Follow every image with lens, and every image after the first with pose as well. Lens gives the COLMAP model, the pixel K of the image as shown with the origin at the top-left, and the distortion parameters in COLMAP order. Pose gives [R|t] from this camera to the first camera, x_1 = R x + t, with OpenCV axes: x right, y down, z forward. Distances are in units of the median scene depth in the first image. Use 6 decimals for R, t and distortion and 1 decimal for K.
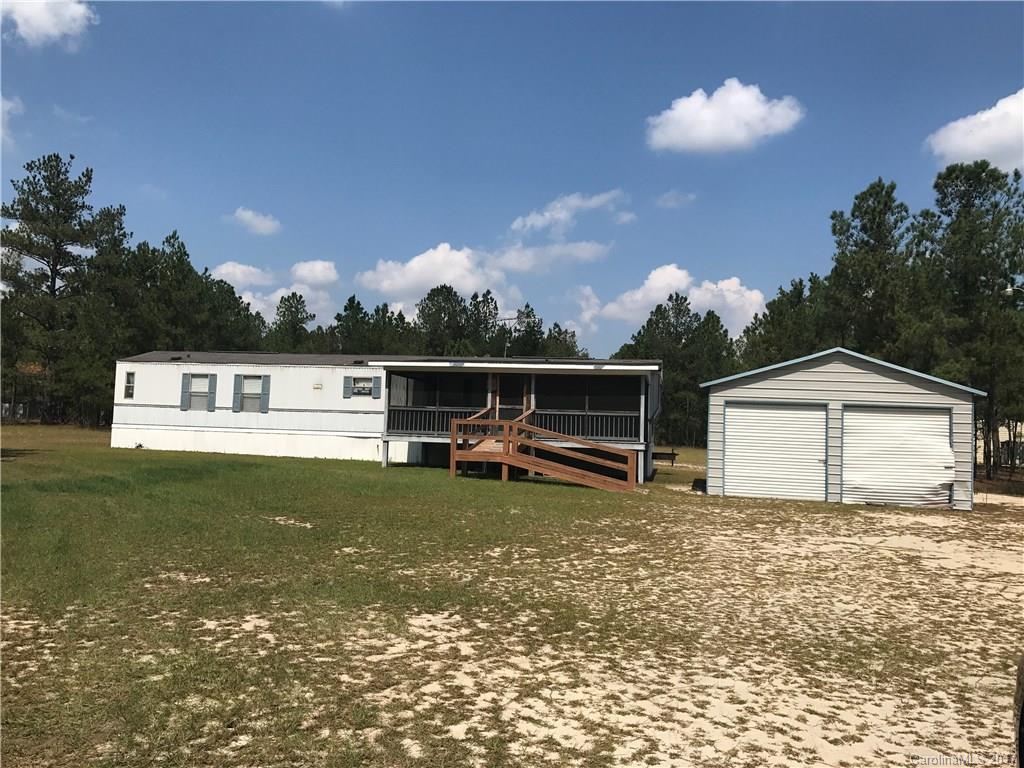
lens RADIAL K [[828.8, 0, 512.0], [0, 828.8, 384.0], [0, 0, 1]] dist [0.002819, -0.008297]
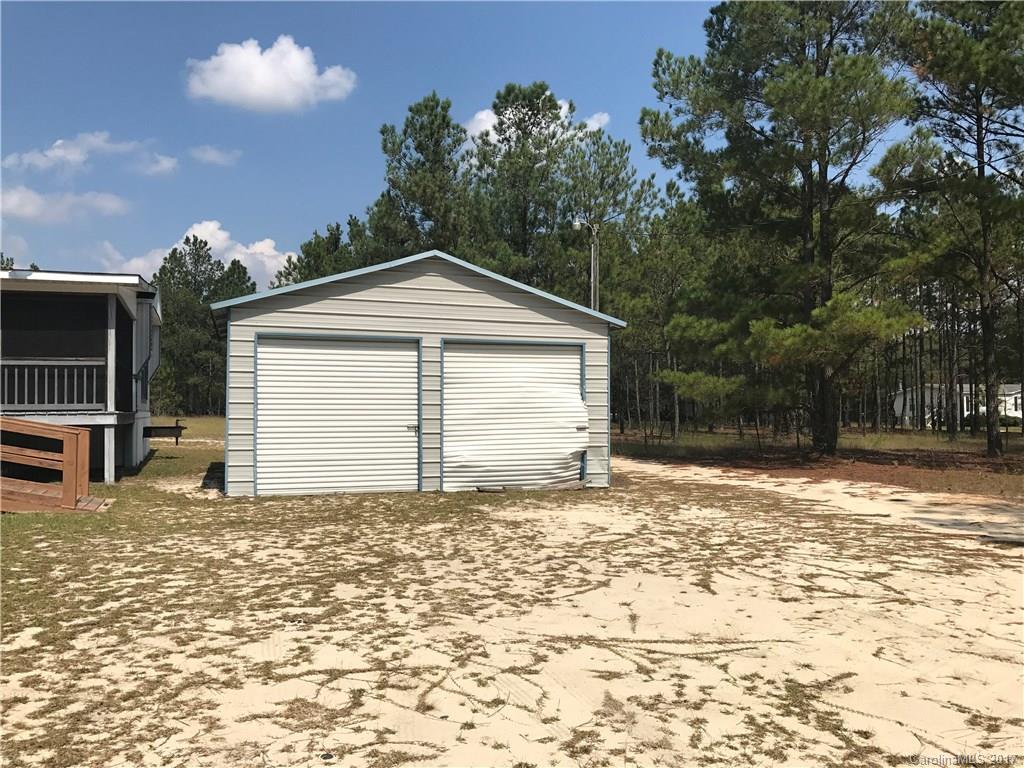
lens RADIAL K [[822.6, 0, 512.0], [0, 822.6, 384.0], [0, 0, 1]] dist [0.087754, -0.311449]
pose [[0.850321, -0.023687, 0.525732, 0.073707], [0.002184, 0.999137, 0.041484, 0.022513], [-0.526261, -0.034127, 0.849638, 0.292016]]
